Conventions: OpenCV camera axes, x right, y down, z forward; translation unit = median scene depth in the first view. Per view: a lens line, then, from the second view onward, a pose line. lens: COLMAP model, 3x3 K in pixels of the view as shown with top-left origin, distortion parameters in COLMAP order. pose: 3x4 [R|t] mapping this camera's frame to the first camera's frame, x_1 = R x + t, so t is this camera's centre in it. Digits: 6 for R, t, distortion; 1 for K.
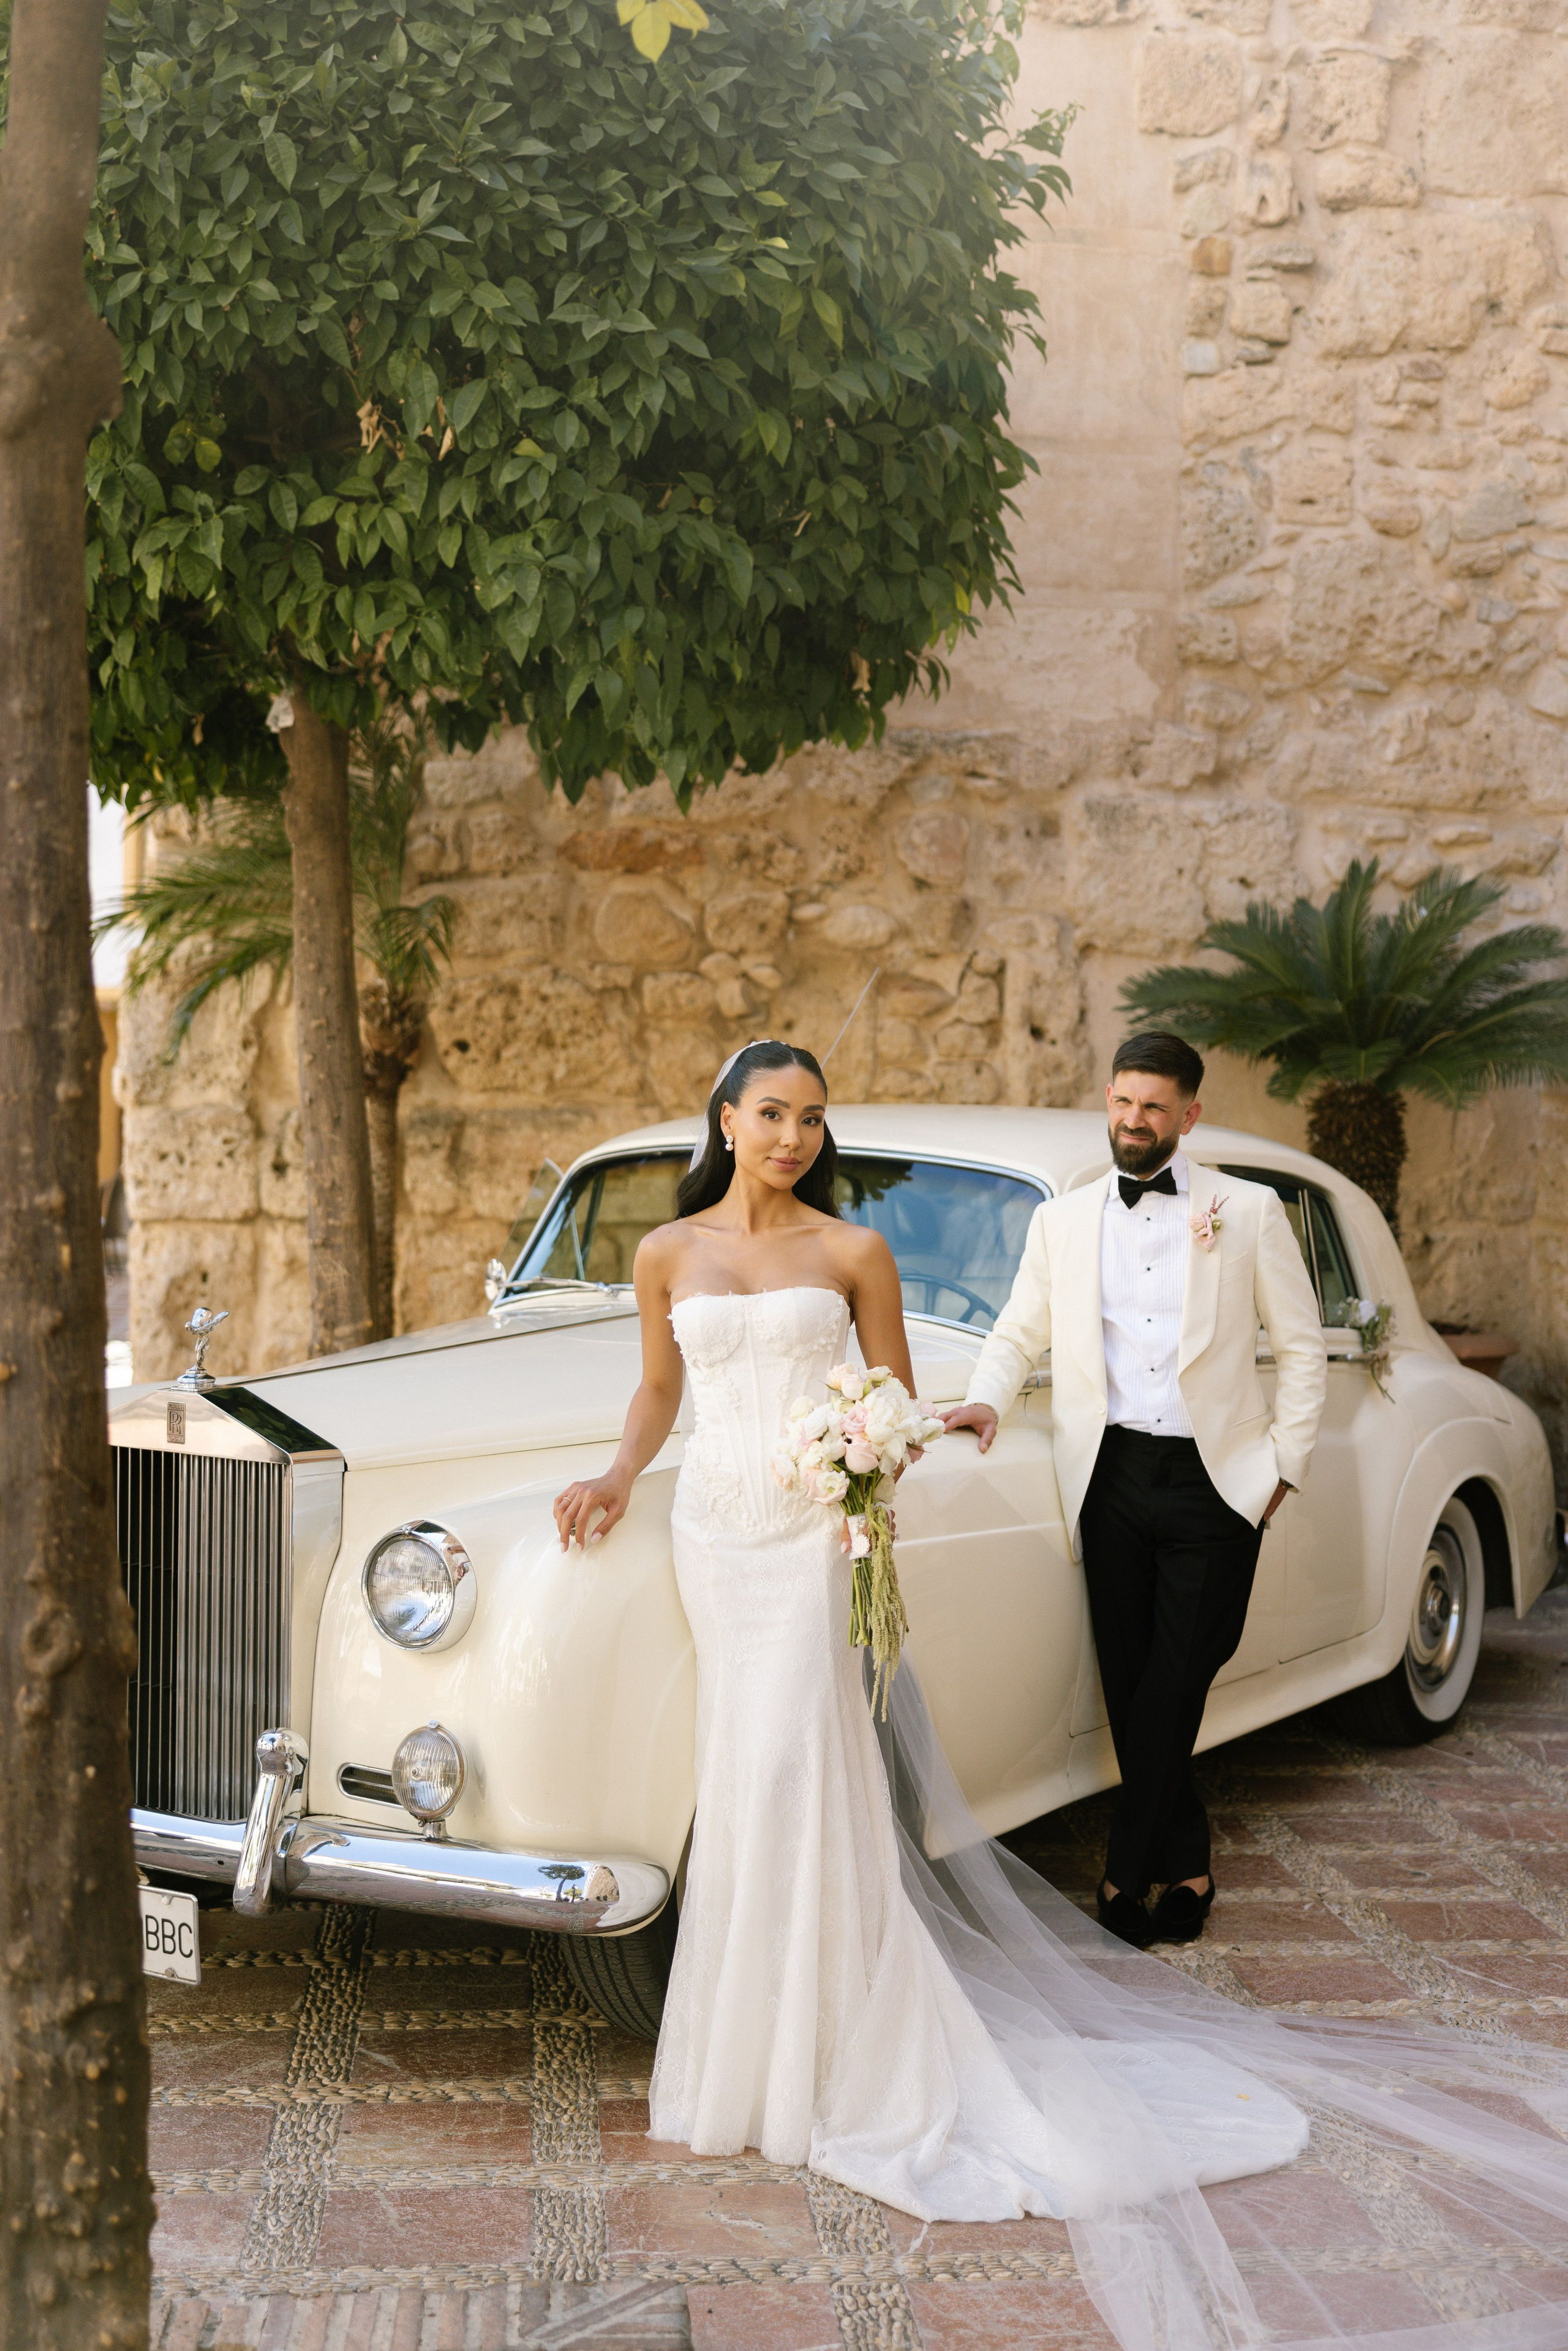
lens RADIAL K [[3107.8, 0, 766.4], [0, 3107.8, 1171.5], [0, 0, 1]] dist [0.009930, 0.000000]
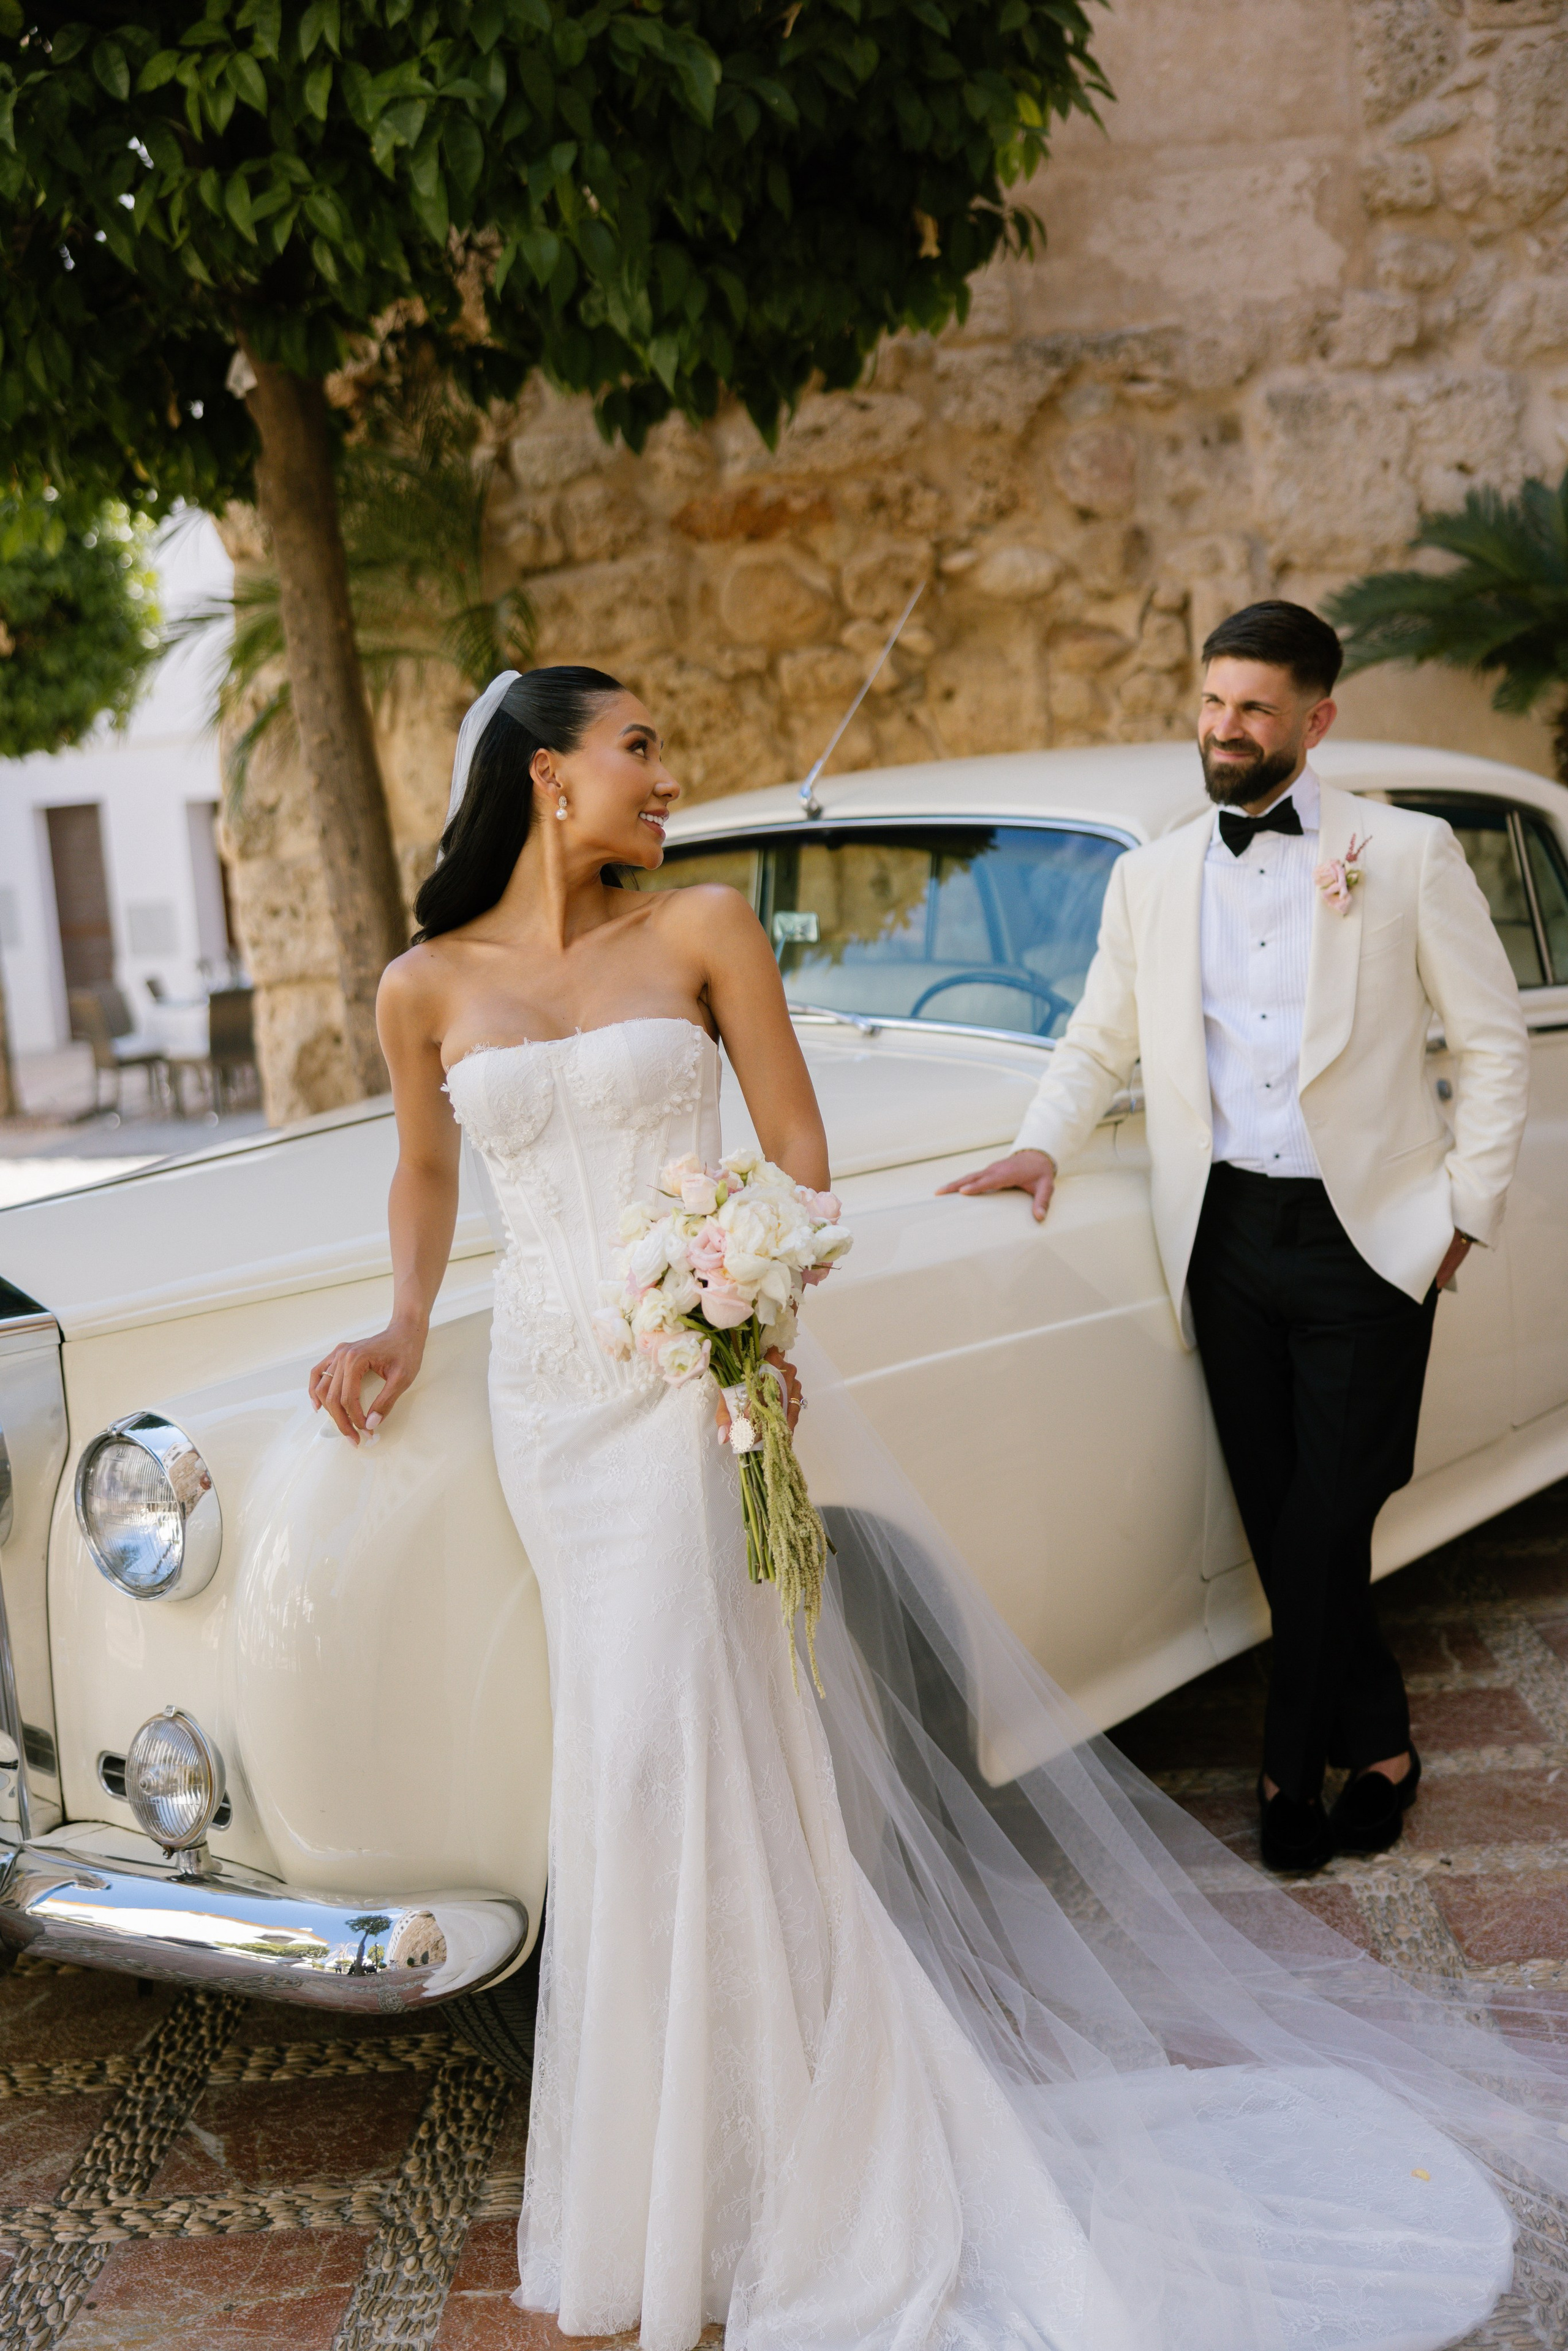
lens RADIAL K [[2747.4, 0, 755.2], [0, 2747.4, 1197.0], [0, 0, 1]] dist [-0.002600, 0.000000]
pose [[0.985801, -0.083215, -0.145851, 0.055768], [0.099166, 0.989438, 0.105731, 0.006703], [0.135512, -0.118693, 0.983640, 0.206378]]
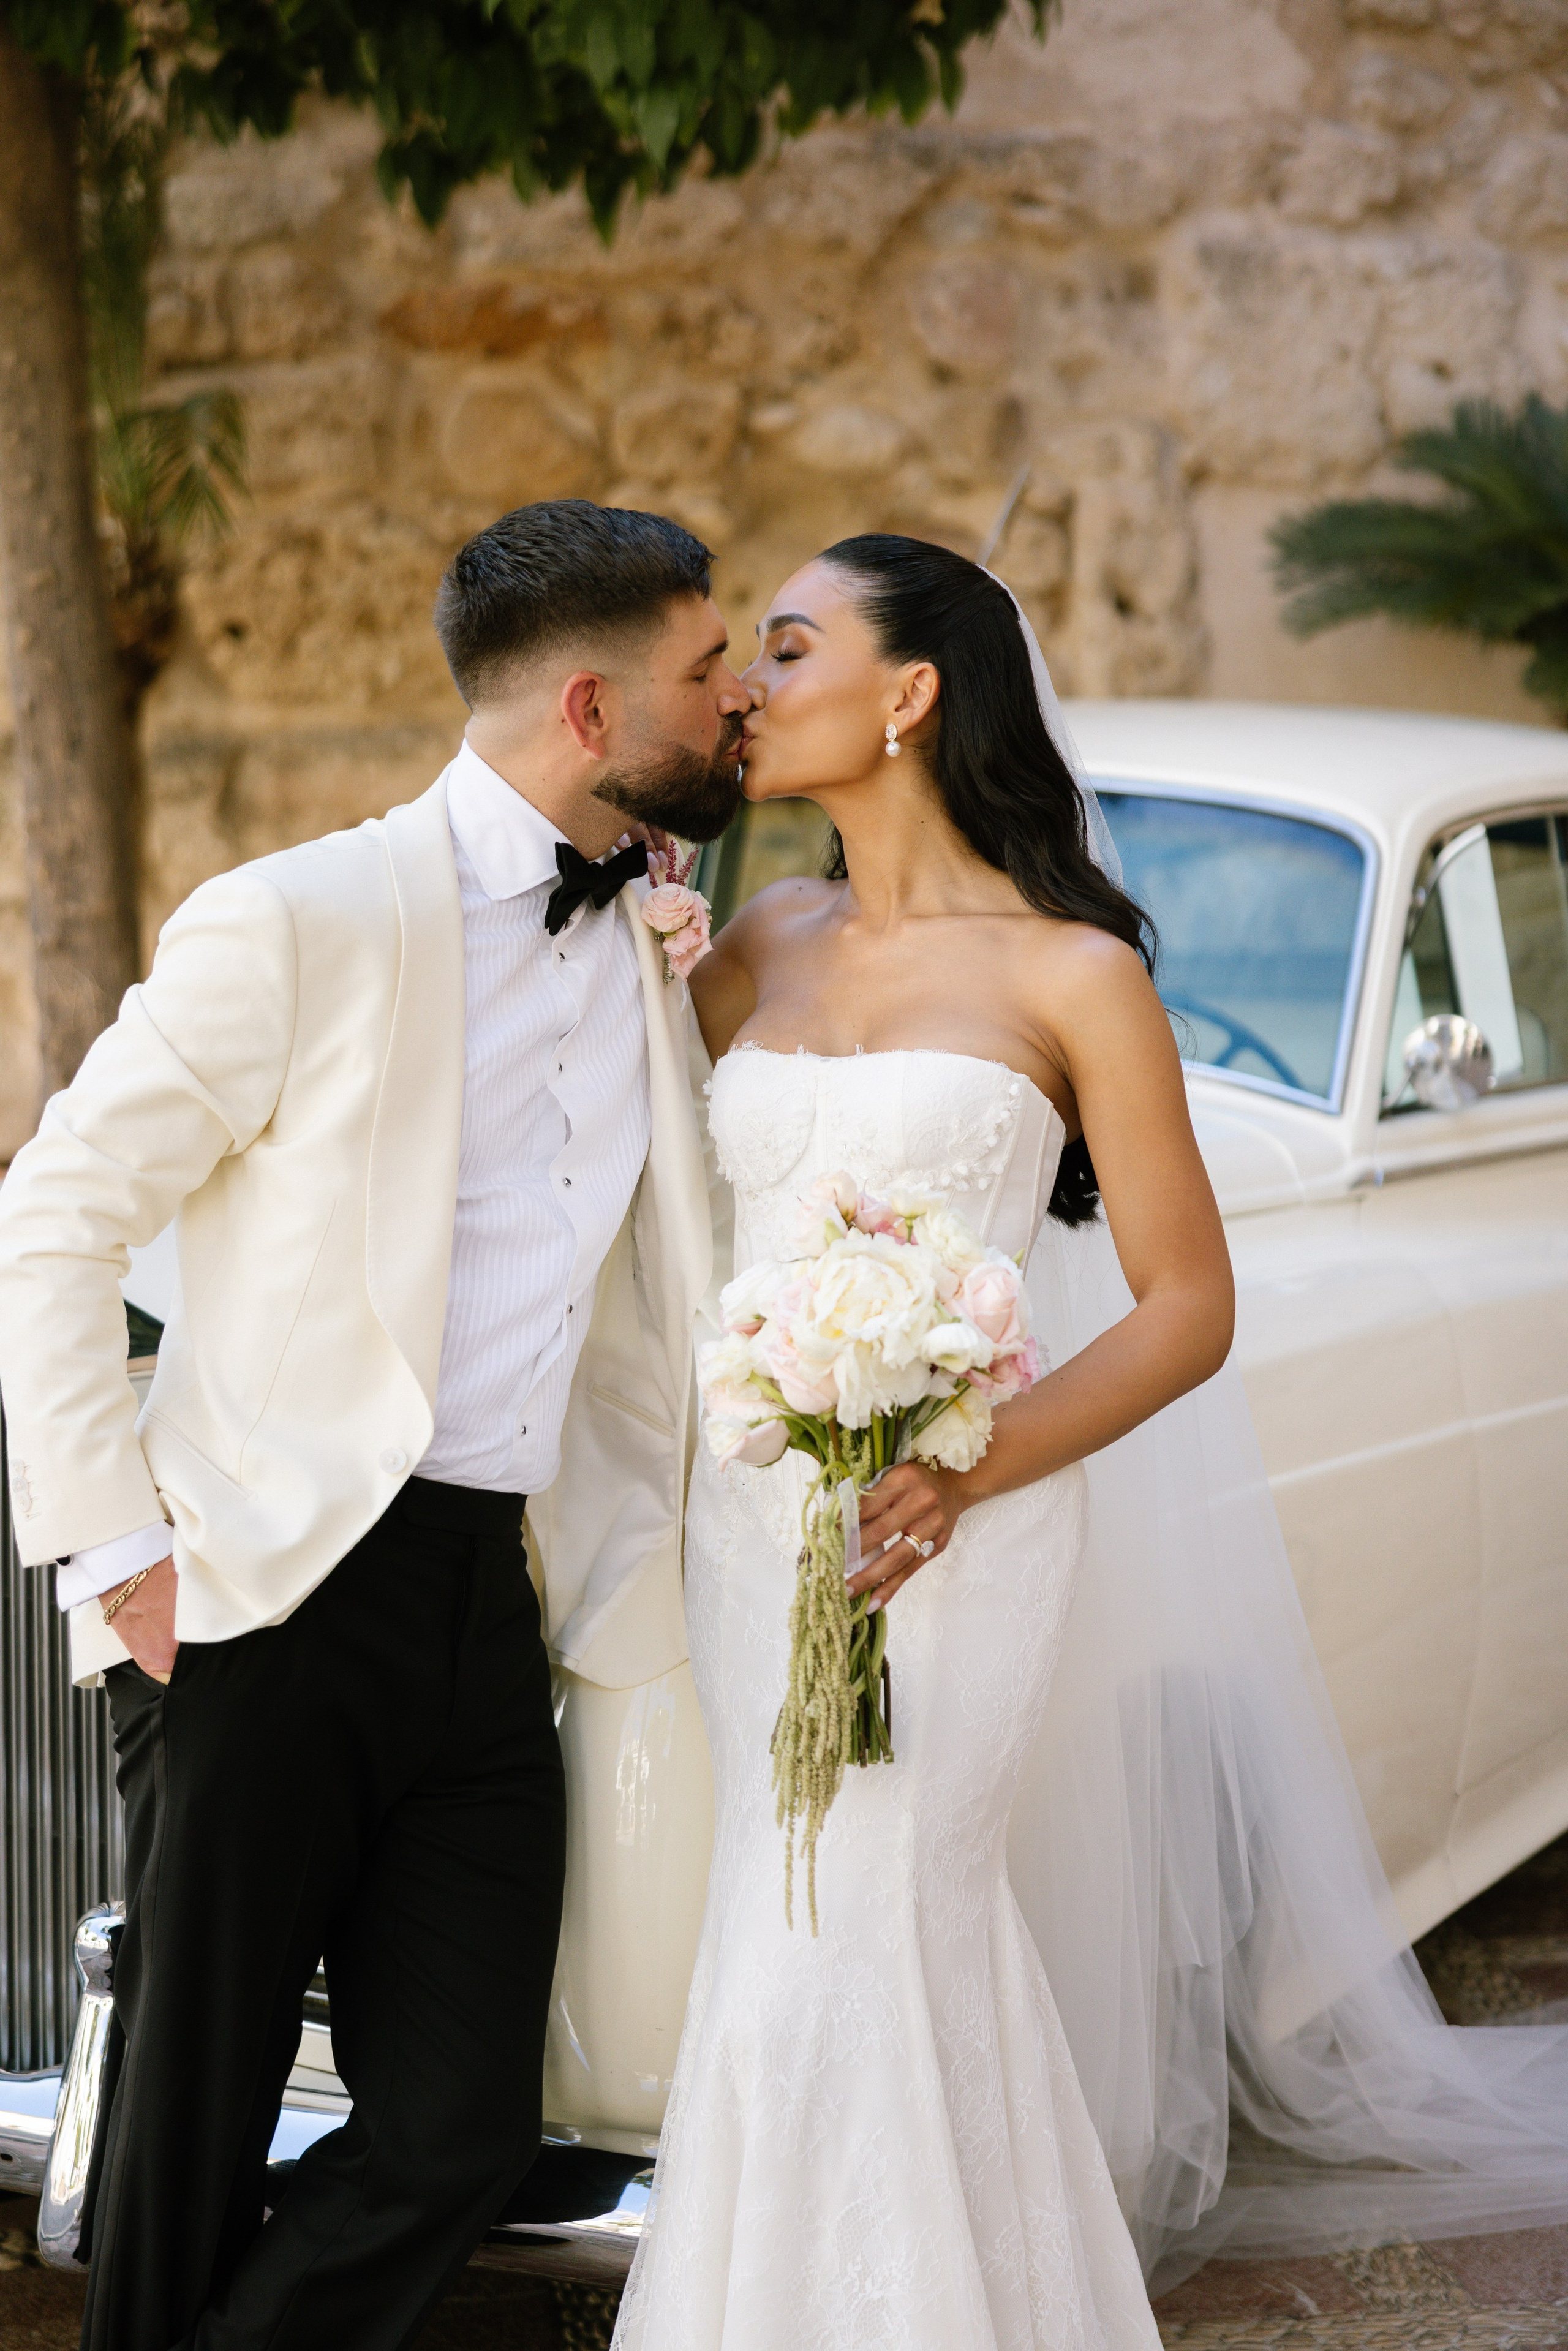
lens RADIAL K [[4007.3, 0, 760.4], [0, 4007.3, 1167.8], [0, 0, 1]] dist [-0.002140, 0.000000]
pose [[0.997943, -0.015301, 0.062257, -0.043049], [0.010153, 0.996566, 0.082172, 0.002704], [-0.063301, -0.081371, 0.994672, 0.166269]]
